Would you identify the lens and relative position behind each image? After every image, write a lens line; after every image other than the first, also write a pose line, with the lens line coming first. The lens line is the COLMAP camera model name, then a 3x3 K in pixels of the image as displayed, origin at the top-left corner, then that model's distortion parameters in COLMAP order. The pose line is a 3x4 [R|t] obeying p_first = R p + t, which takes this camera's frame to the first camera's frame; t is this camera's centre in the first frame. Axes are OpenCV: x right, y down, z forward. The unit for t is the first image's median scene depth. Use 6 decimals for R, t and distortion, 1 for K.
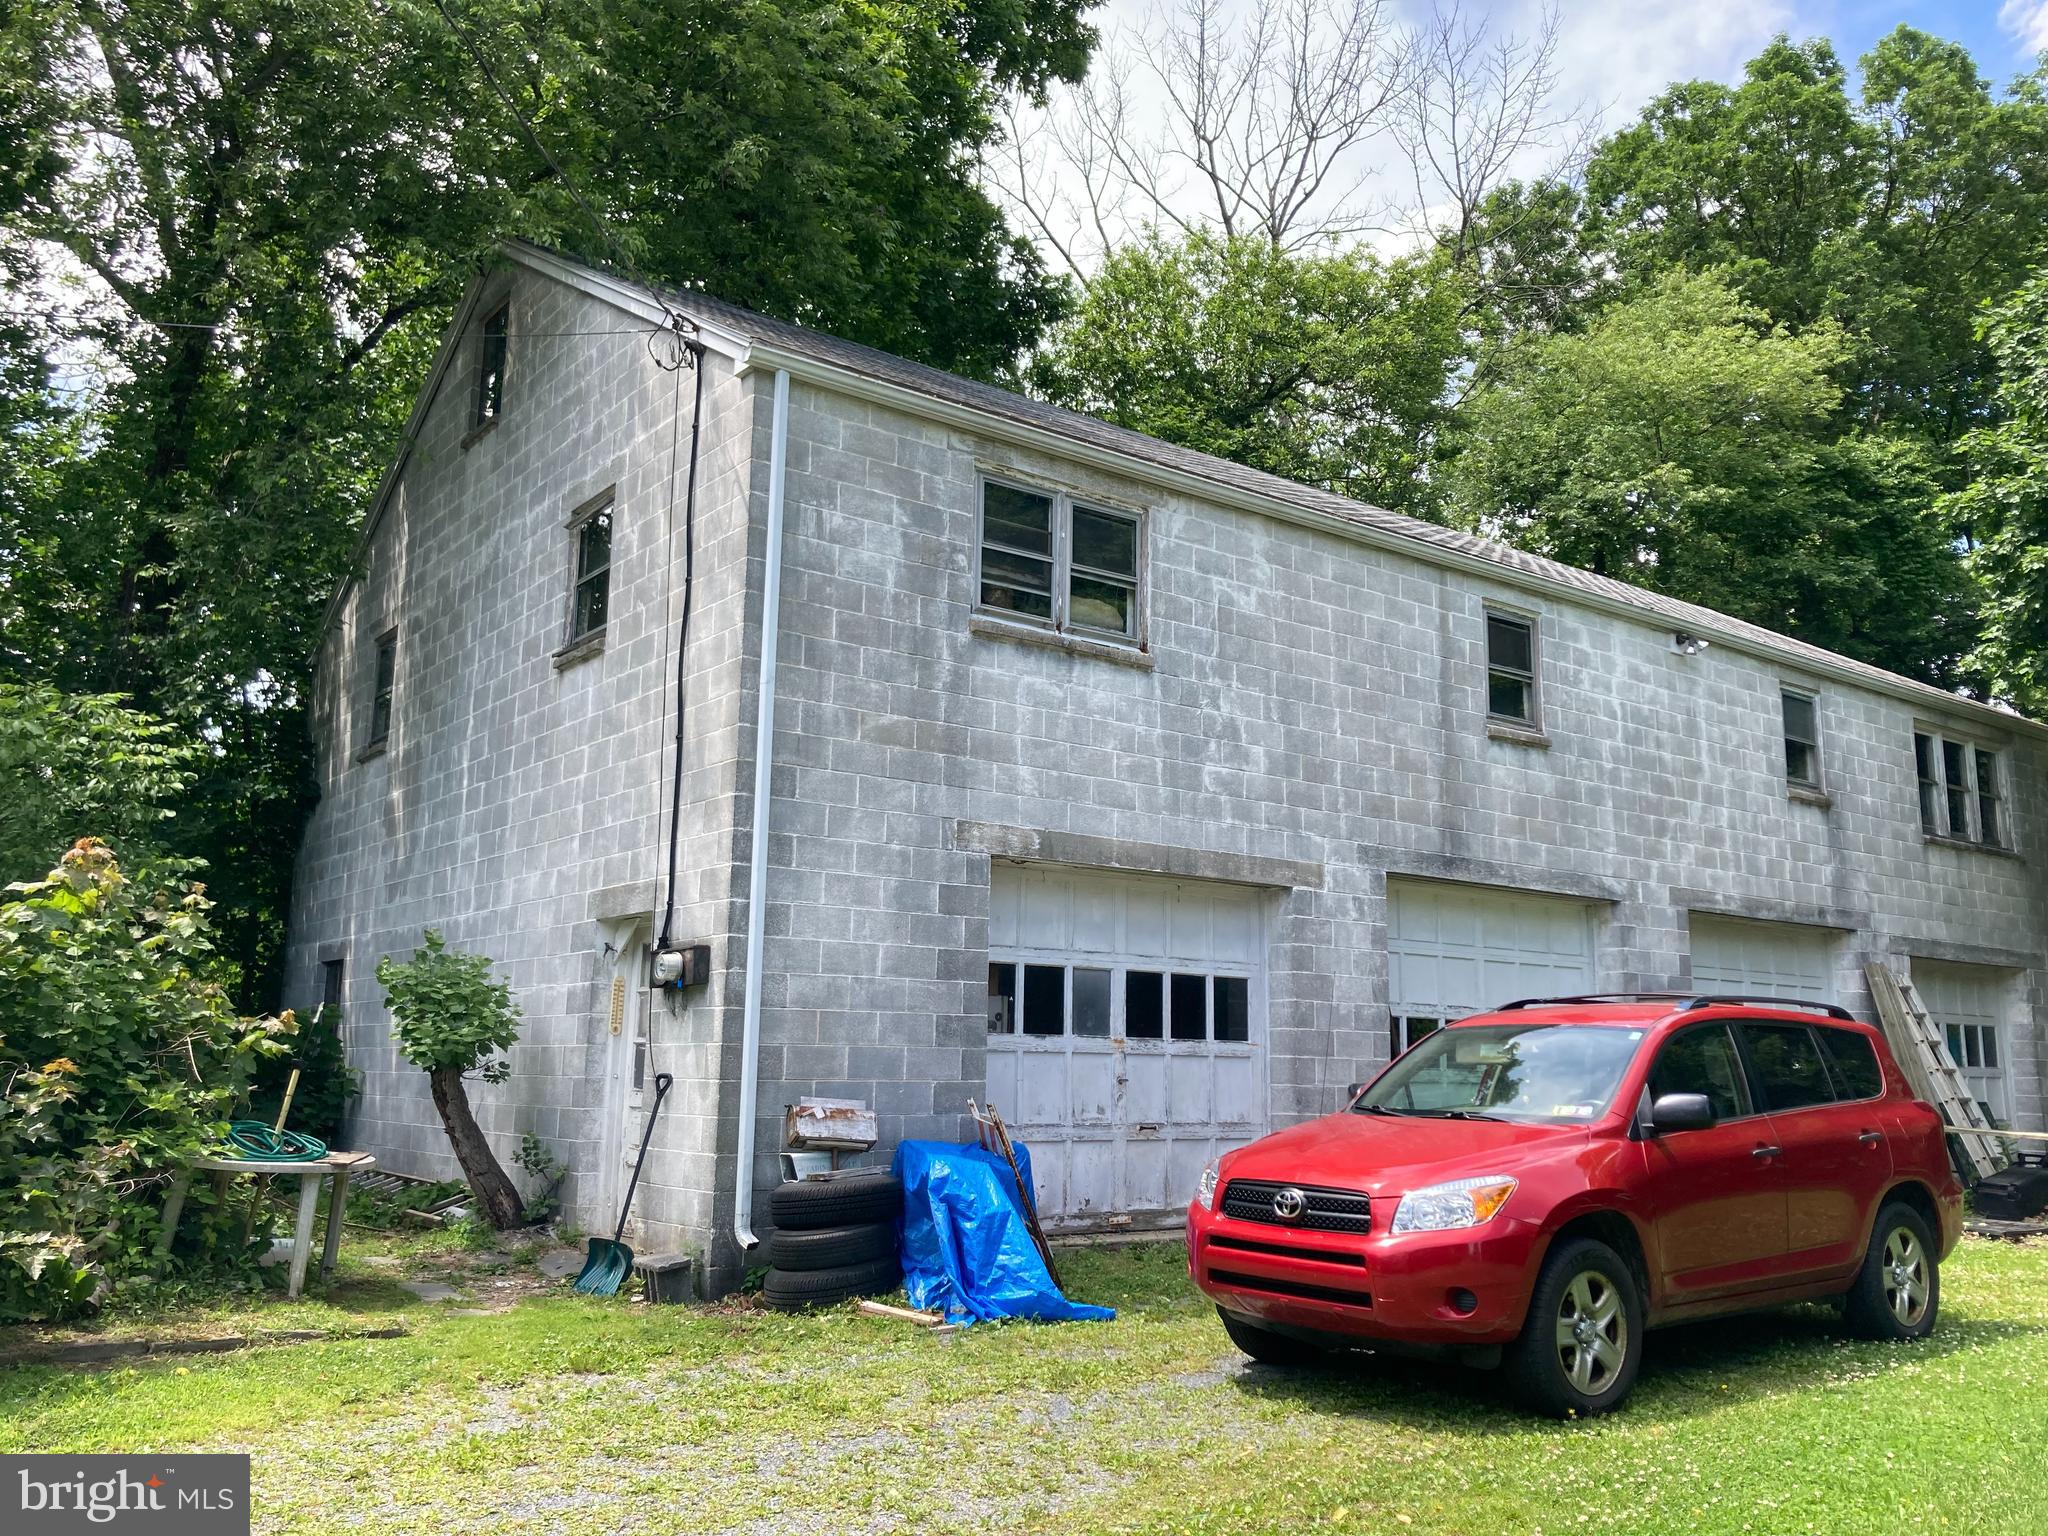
lens RADIAL K [[1672.3, 0, 1013.9], [0, 1672.3, 761.4], [0, 0, 1]] dist [0.054944, -0.092499]
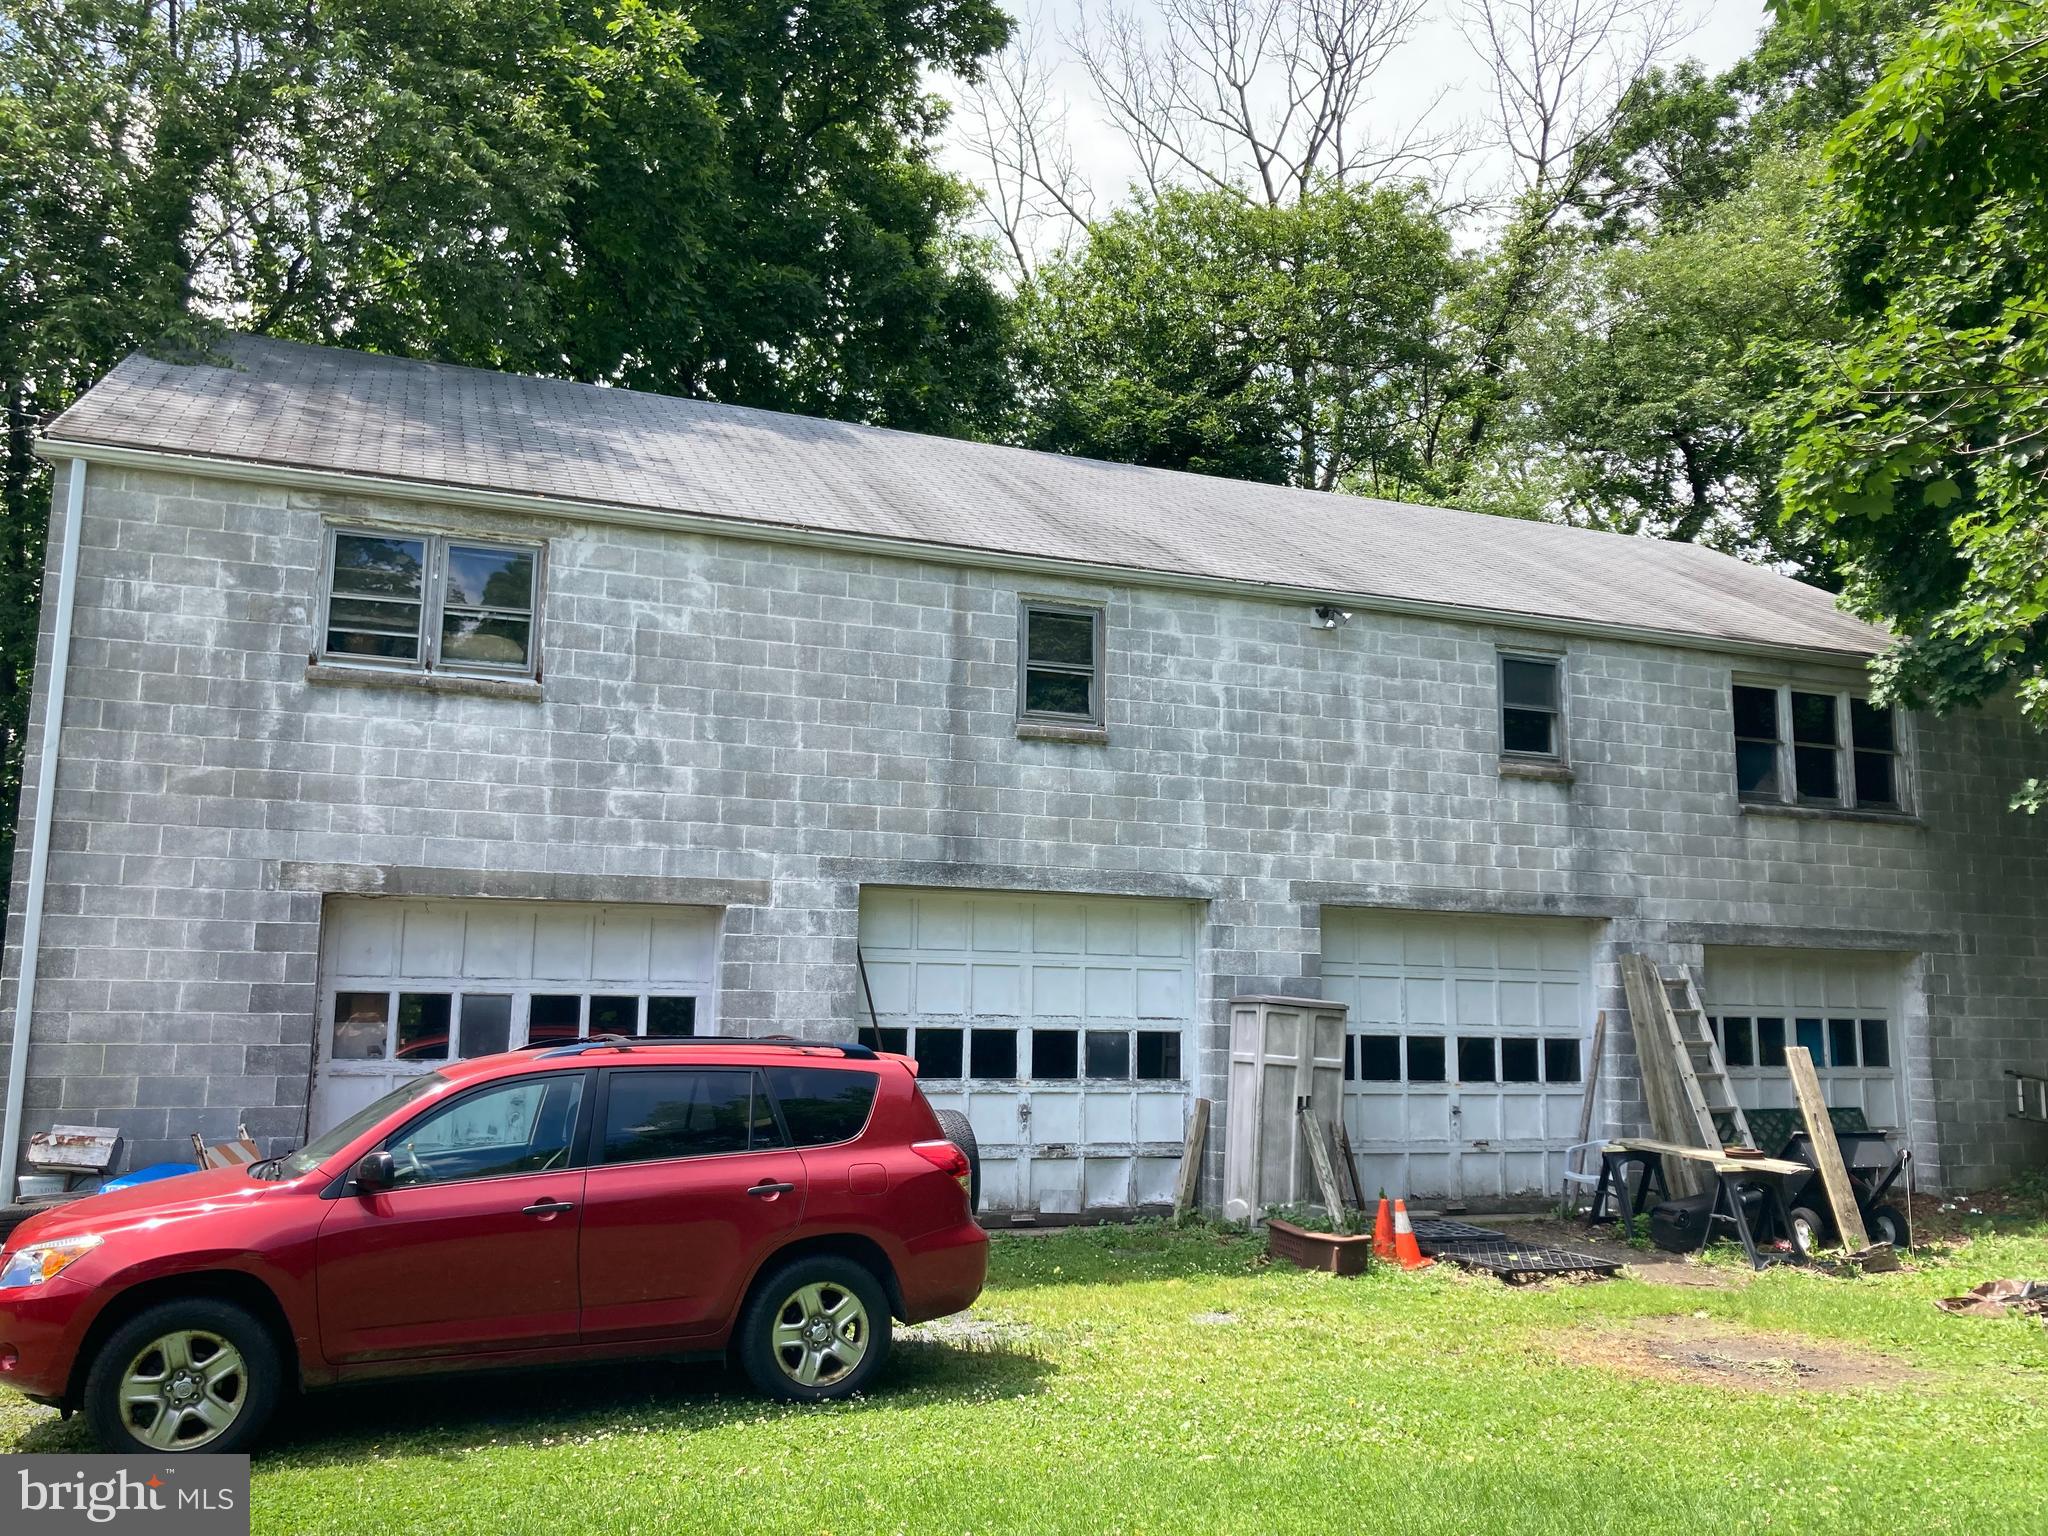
lens RADIAL K [[1672.3, 0, 1038.5], [0, 1672.3, 758.1], [0, 0, 1]] dist [0.054944, -0.092499]
pose [[0.962380, -0.045634, -0.267848, 0.624724], [0.051702, 0.998540, 0.015644, -0.019170], [0.266744, -0.028904, 0.963334, 0.088080]]
